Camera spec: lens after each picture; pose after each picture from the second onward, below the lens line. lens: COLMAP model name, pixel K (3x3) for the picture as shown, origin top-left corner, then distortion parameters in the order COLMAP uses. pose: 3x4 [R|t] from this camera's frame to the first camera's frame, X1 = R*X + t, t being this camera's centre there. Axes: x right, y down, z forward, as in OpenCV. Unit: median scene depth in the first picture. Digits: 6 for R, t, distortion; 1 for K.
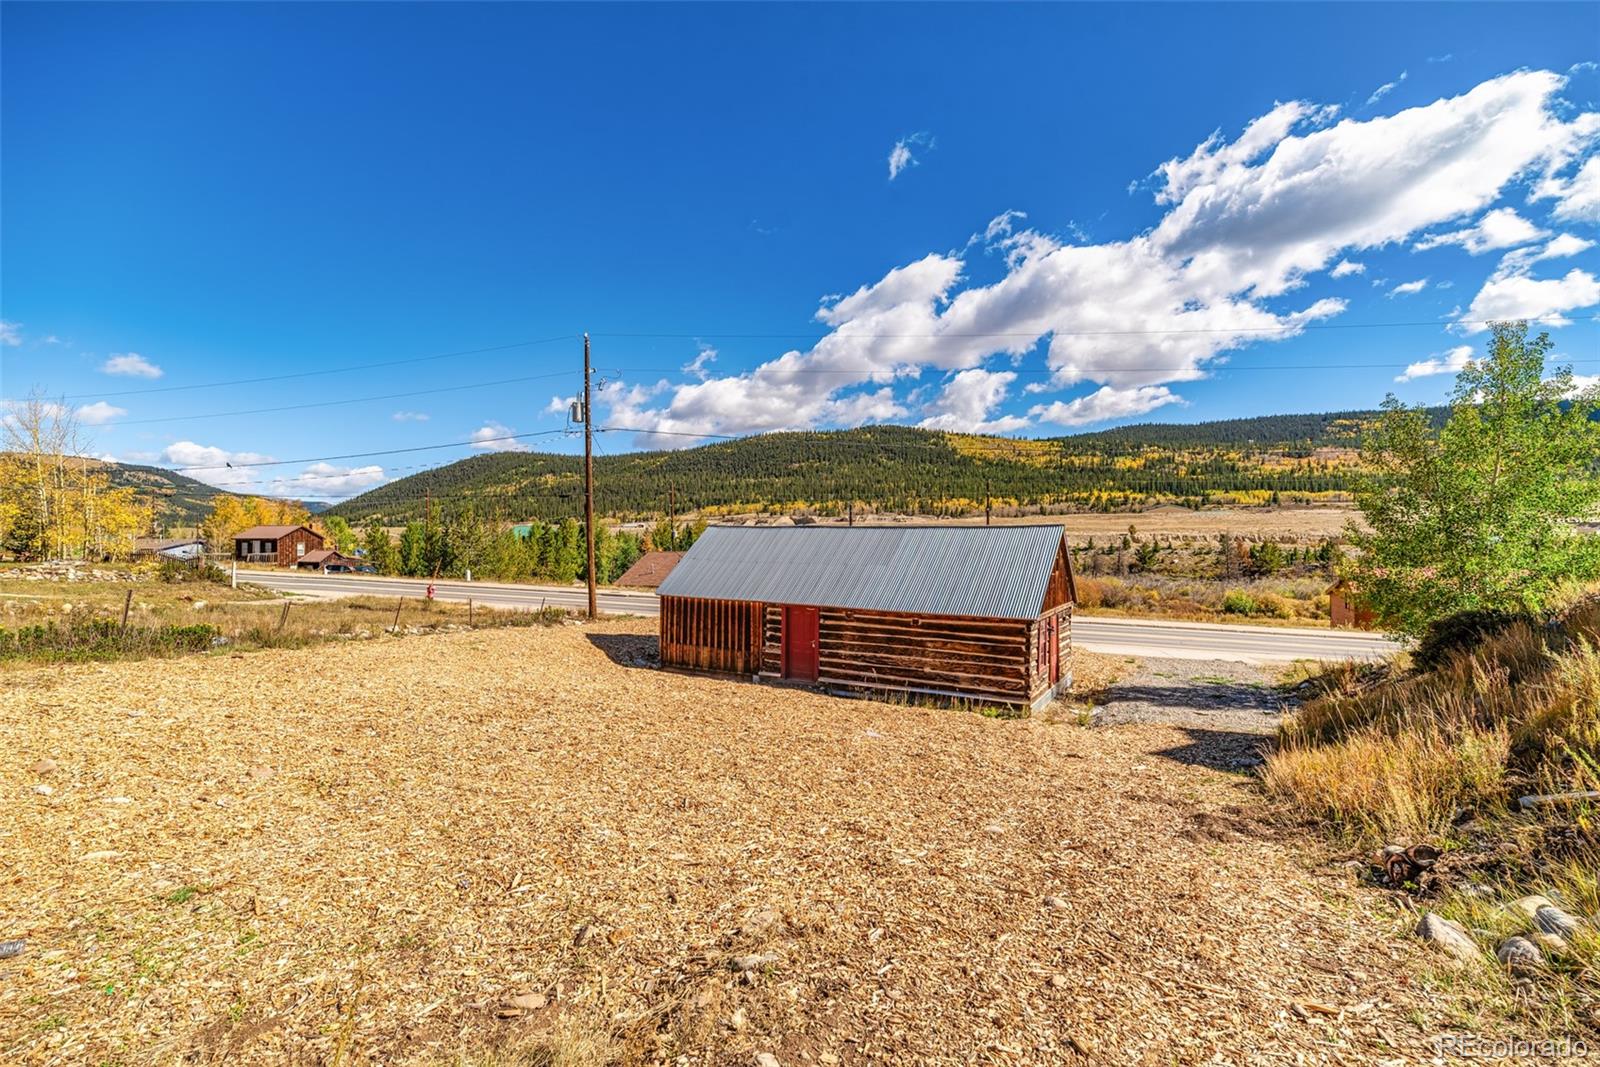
lens RADIAL K [[698.7, 0, 796.7], [0, 698.7, 530.5], [0, 0, 1]] dist [0.004693, 0.001222]
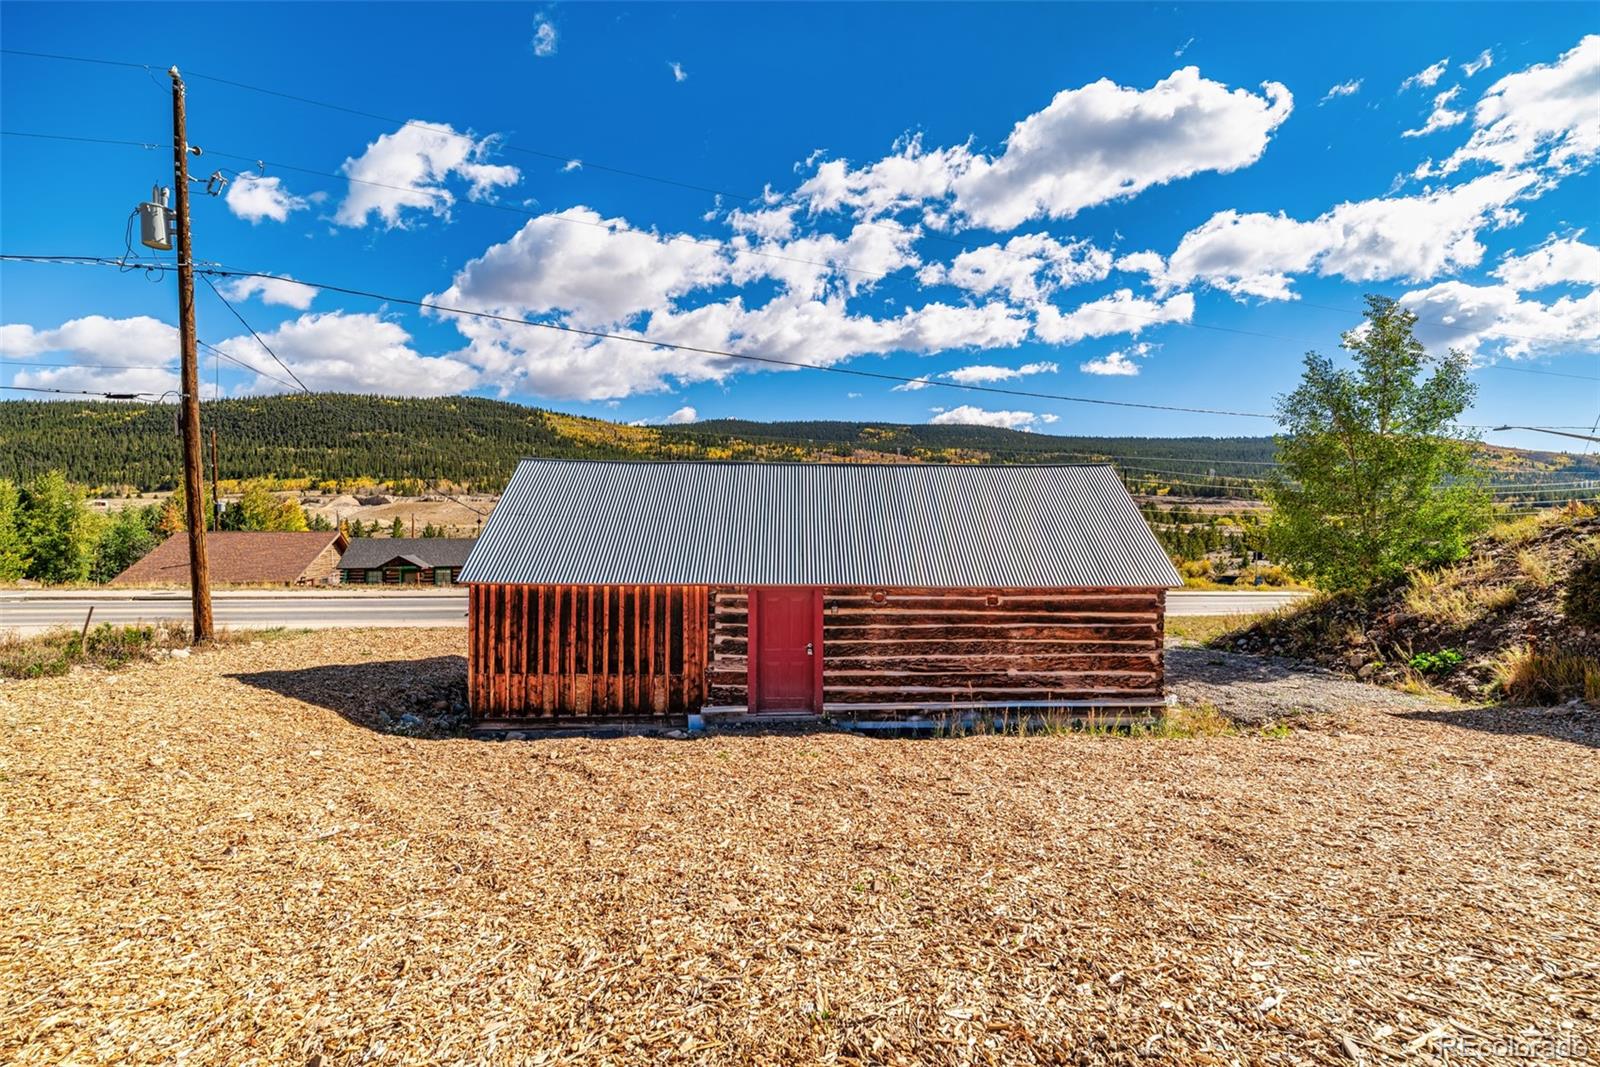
lens RADIAL K [[698.7, 0, 809.9], [0, 698.7, 536.7], [0, 0, 1]] dist [0.004693, 0.001222]
pose [[0.839161, -0.011799, 0.543756, -0.277396], [-0.005297, 0.999540, 0.029864, 0.044009], [-0.543858, -0.027941, 0.838712, 0.462334]]
